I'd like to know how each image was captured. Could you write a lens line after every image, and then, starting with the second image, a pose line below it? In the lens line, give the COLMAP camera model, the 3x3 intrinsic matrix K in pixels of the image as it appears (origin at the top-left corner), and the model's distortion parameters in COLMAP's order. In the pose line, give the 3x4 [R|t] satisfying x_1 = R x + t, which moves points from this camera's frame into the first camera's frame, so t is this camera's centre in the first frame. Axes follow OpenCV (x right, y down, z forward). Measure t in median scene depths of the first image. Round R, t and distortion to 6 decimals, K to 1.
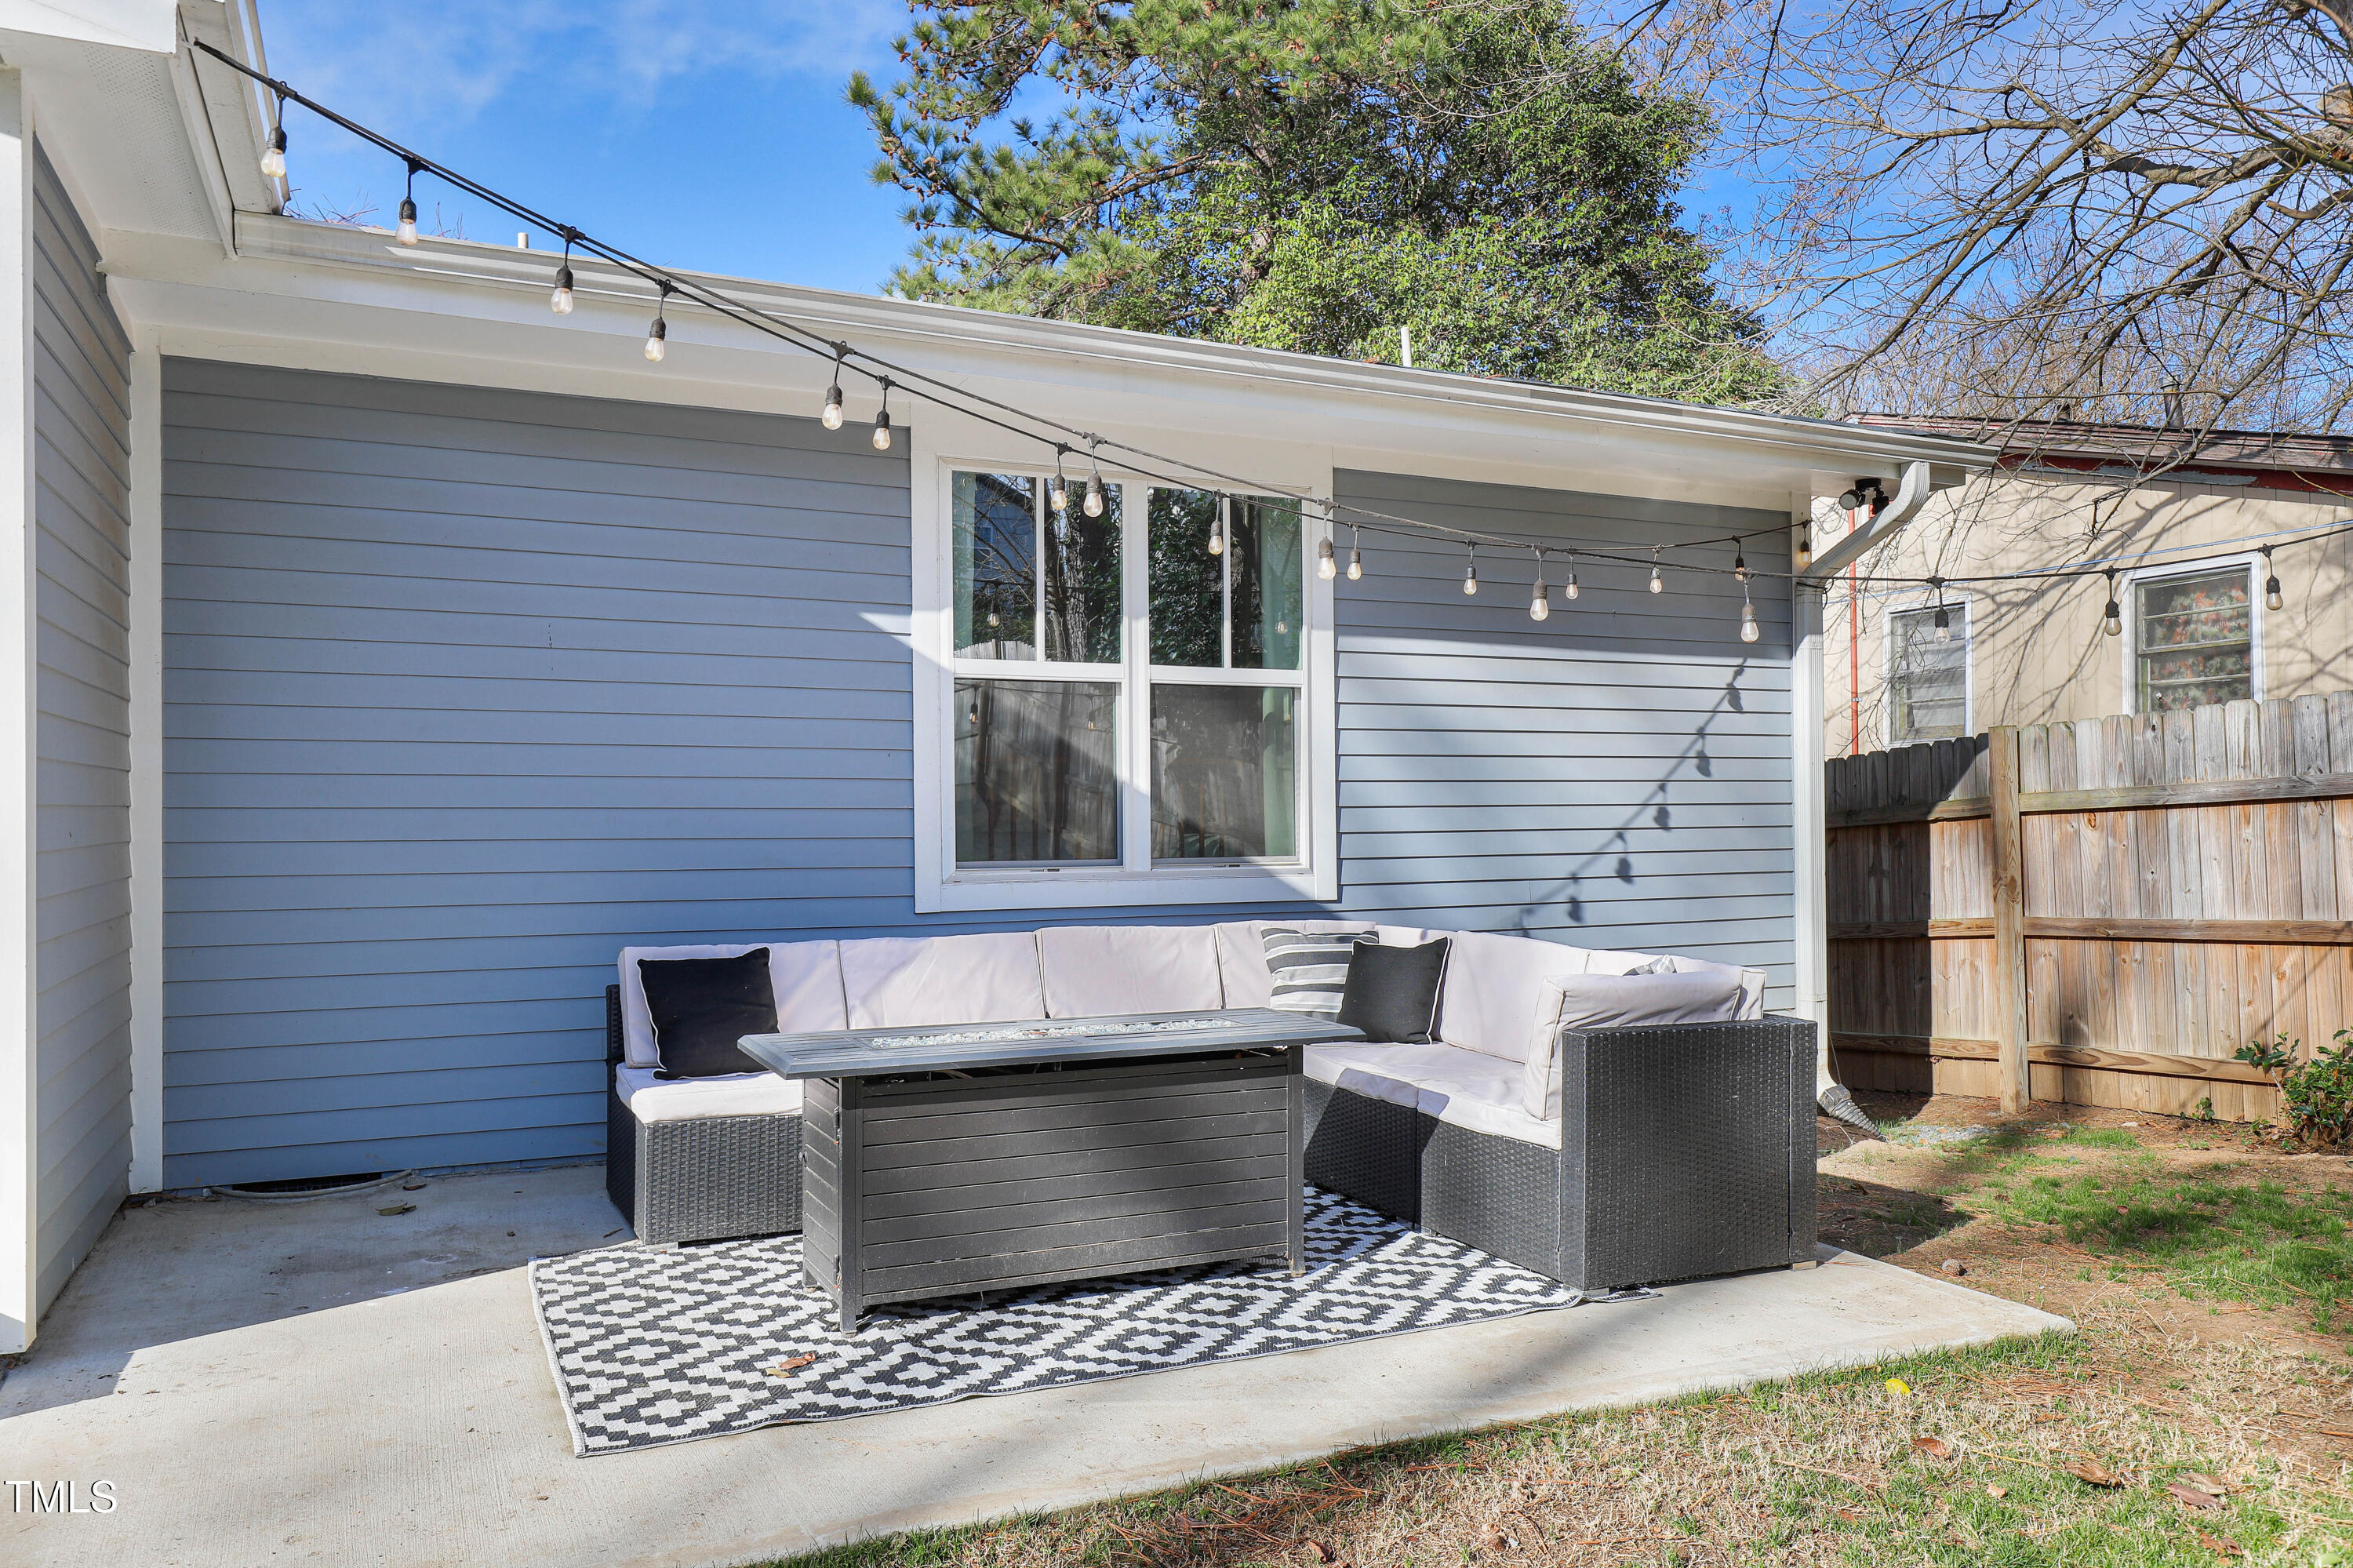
lens RADIAL K [[1712.0, 0, 1194.6], [0, 1712.0, 810.6], [0, 0, 1]] dist [0.002668, -0.000030]
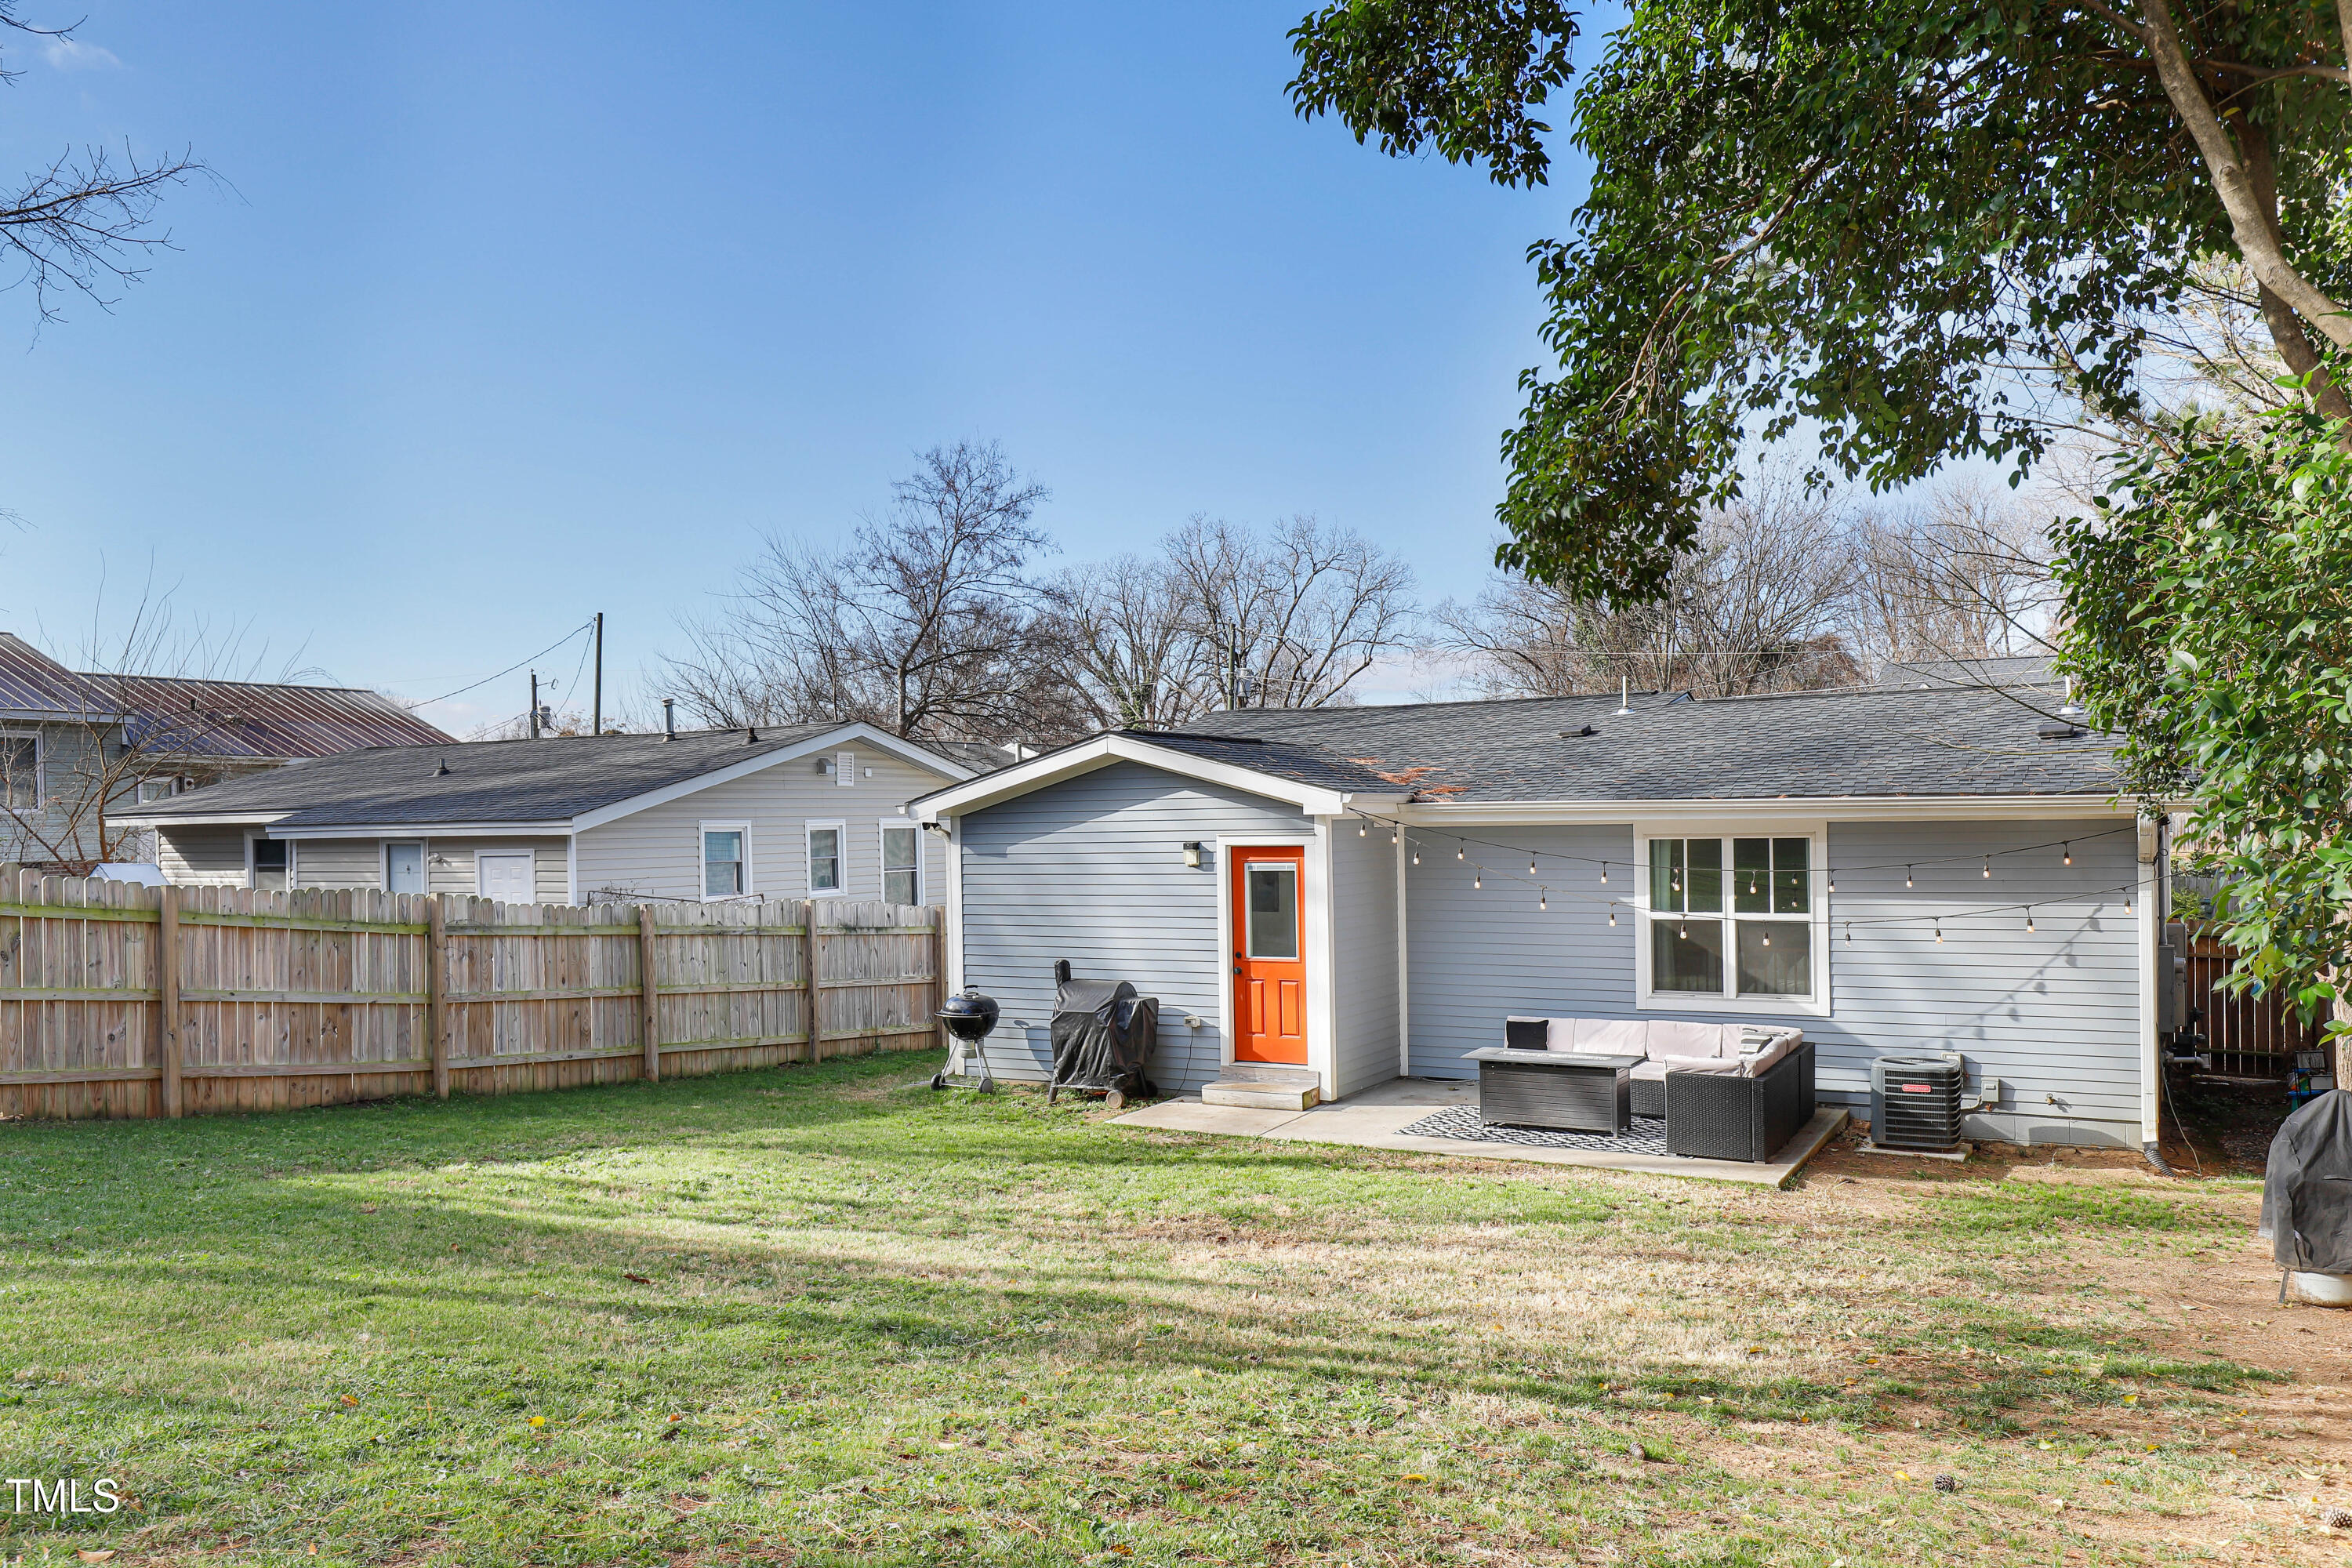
lens RADIAL K [[1711.2, 0, 1194.1], [0, 1711.2, 810.6], [0, 0, 1]] dist [0.002668, -0.000030]
pose [[0.586345, -0.007554, -0.810026, 1.478500], [0.015383, 0.999880, 0.001810, -0.244773], [0.809915, -0.013522, 0.586391, -1.022811]]
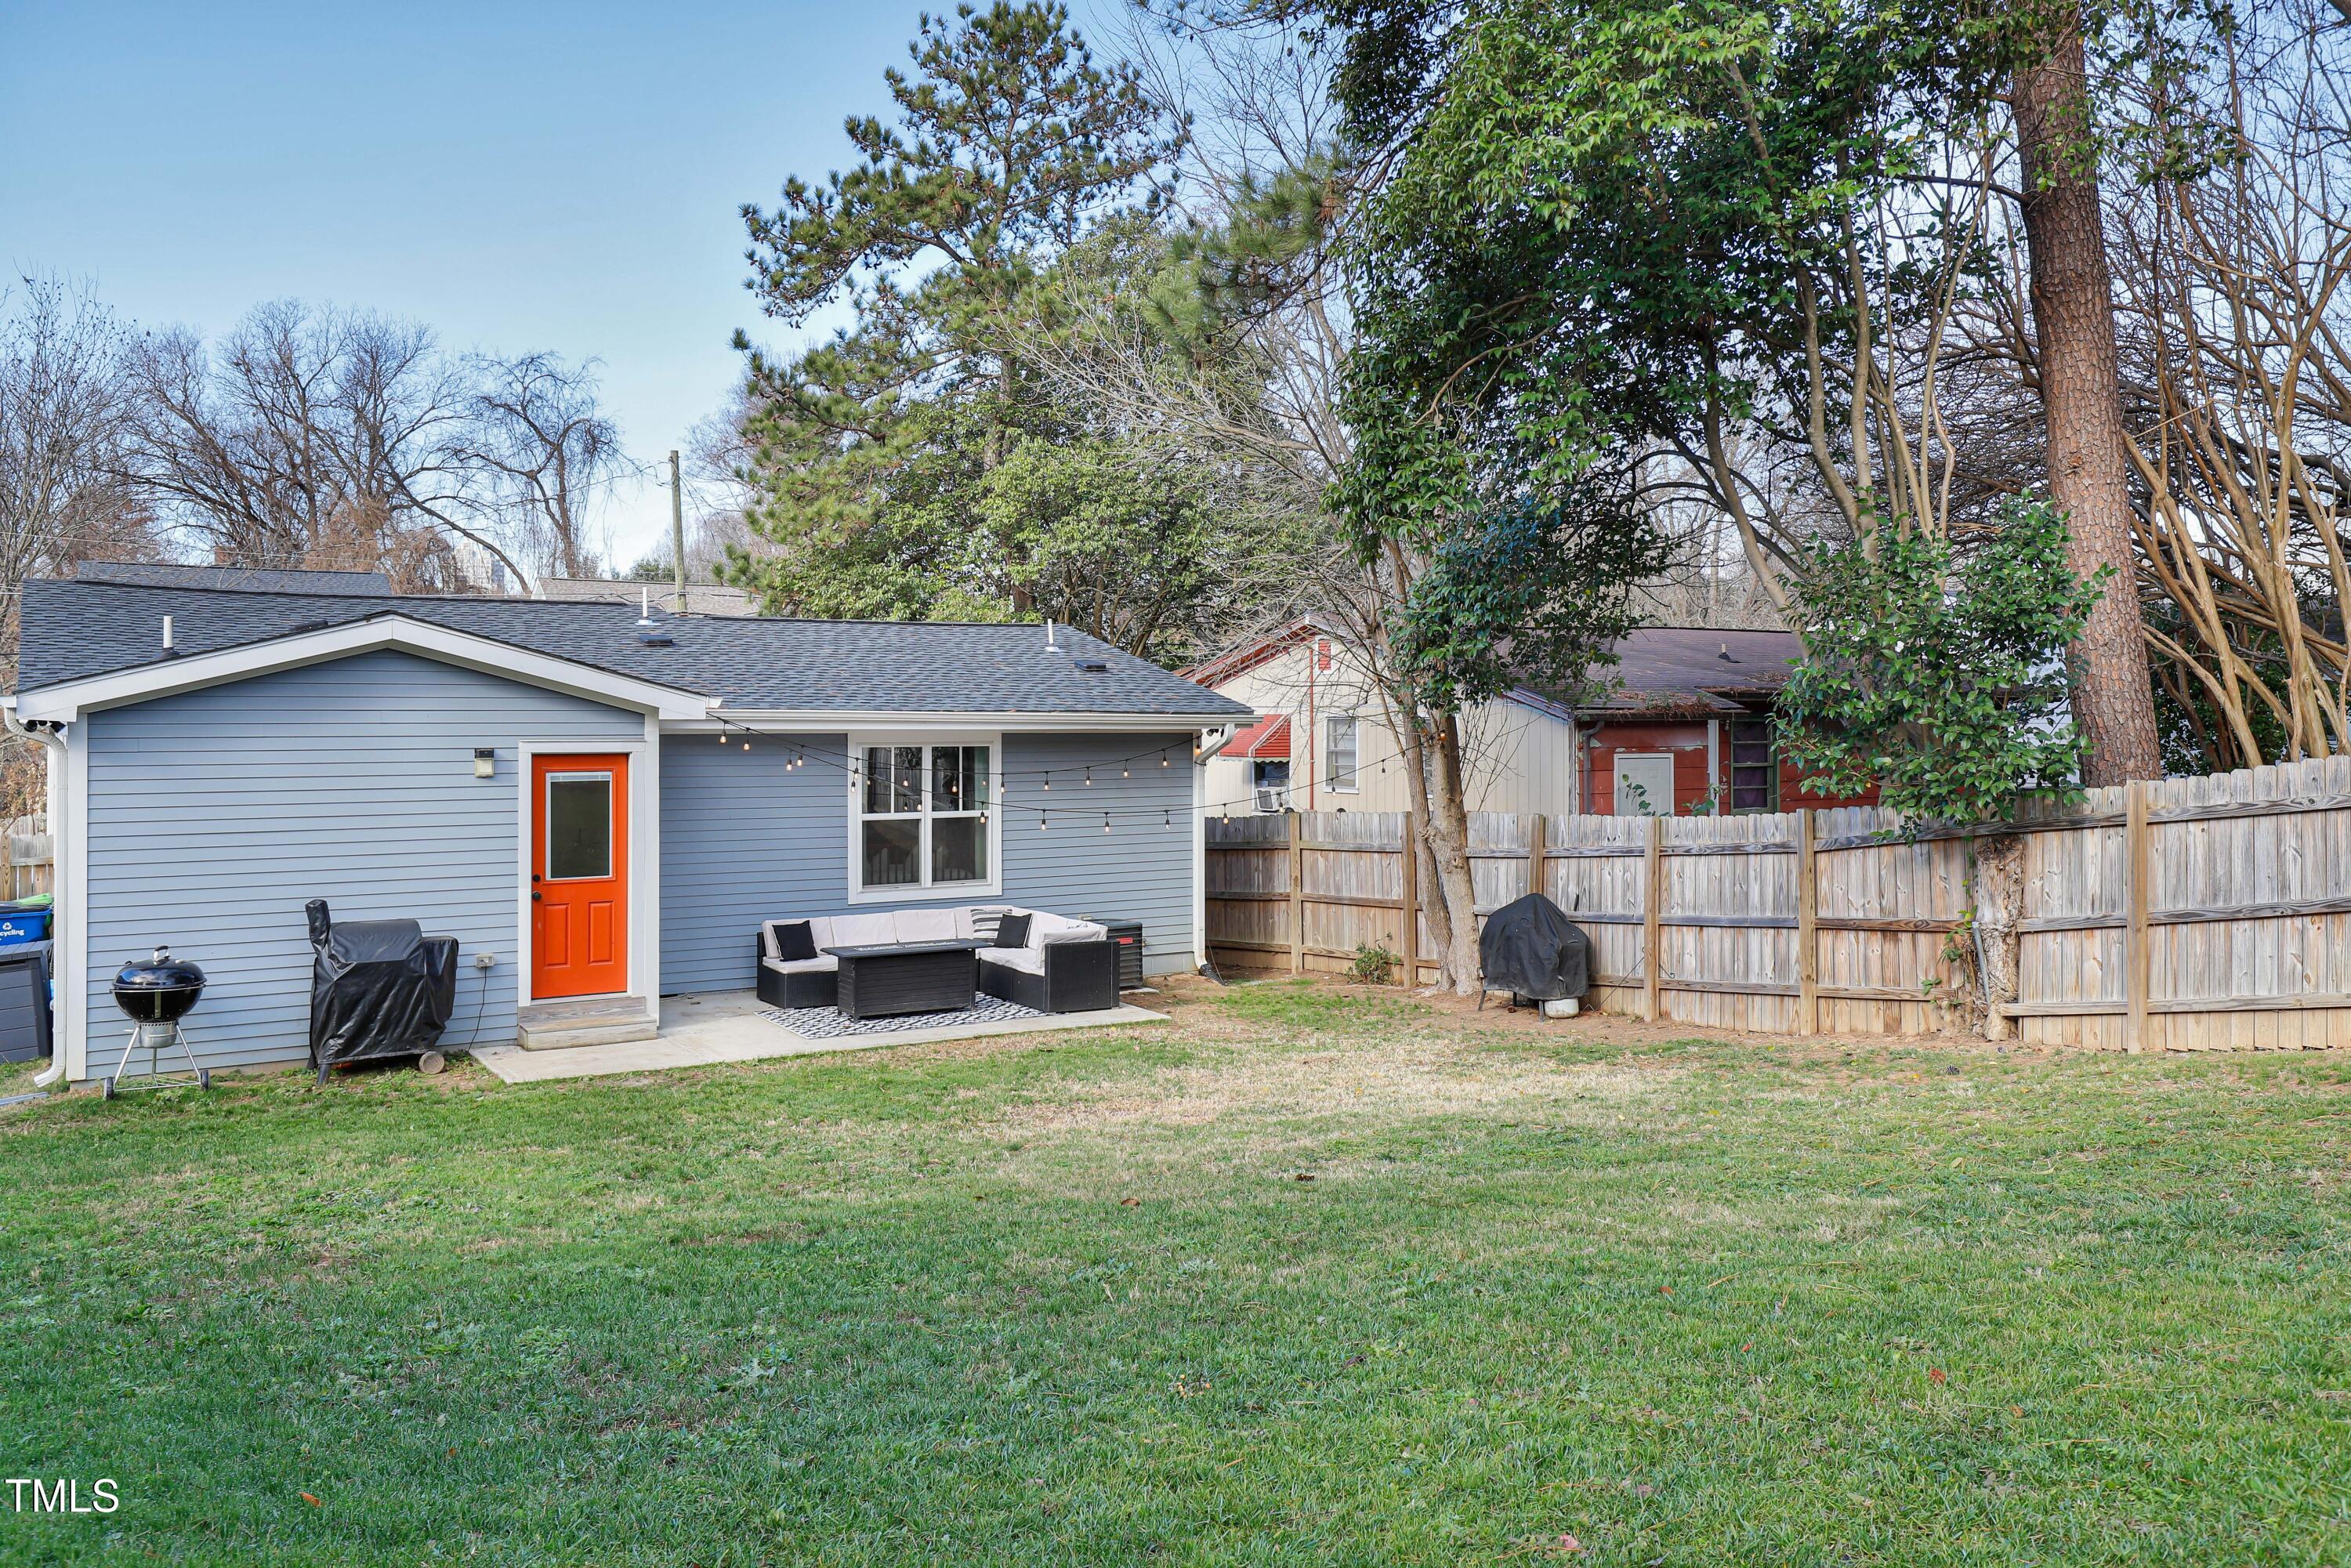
lens RADIAL K [[1758.2, 0, 1165.2], [0, 1758.2, 706.0], [0, 0, 1]] dist [0.004636, 0.000938]
pose [[0.993323, 0.006629, 0.115173, 0.019368], [-0.005956, 0.999963, -0.006188, -0.239299], [-0.115210, 0.005461, 0.993326, -1.845544]]
